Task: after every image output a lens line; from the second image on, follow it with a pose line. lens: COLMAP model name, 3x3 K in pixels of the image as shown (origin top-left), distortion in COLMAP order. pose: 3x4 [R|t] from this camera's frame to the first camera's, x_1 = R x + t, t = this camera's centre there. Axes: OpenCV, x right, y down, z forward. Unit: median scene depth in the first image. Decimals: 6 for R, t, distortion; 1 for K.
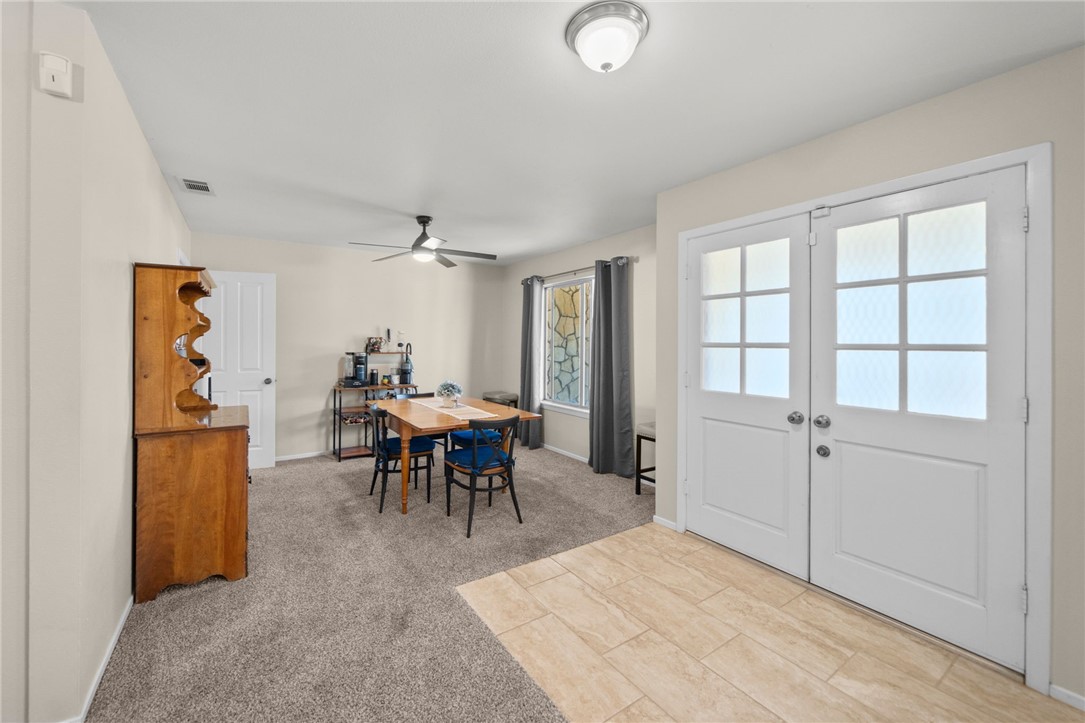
lens RADIAL K [[431.6, 0, 507.9], [0, 431.6, 339.8], [0, 0, 1]] dist [-0.001612, 0.000324]
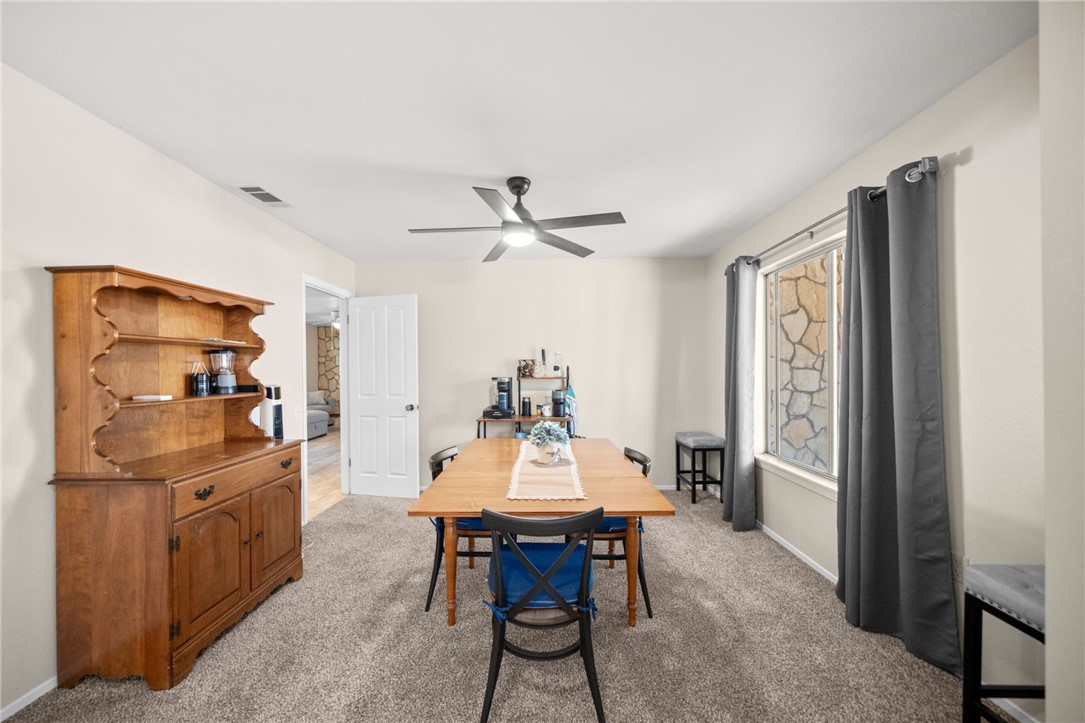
lens RADIAL K [[391.6, 0, 531.1], [0, 391.6, 367.7], [0, 0, 1]] dist [-0.006903, 0.000602]
pose [[0.836945, -0.013167, -0.547128, 0.150612], [0.016149, 0.999869, 0.000642, 0.012490], [0.547048, -0.009373, 0.837049, 0.453862]]
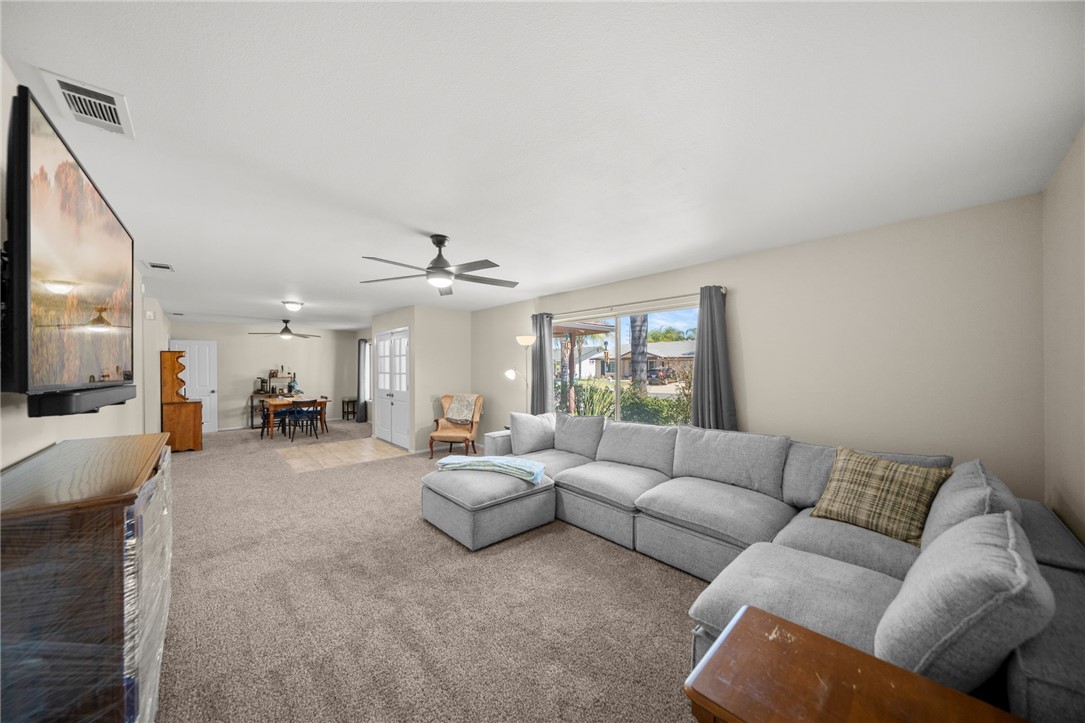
lens RADIAL K [[372.4, 0, 541.6], [0, 372.4, 364.1], [0, 0, 1]] dist [-0.004671, -0.000178]
pose [[0.980832, -0.011889, 0.194492, 0.734736], [0.011959, 0.999928, 0.000813, -0.024053], [-0.194487, 0.001528, 0.980904, -1.201524]]
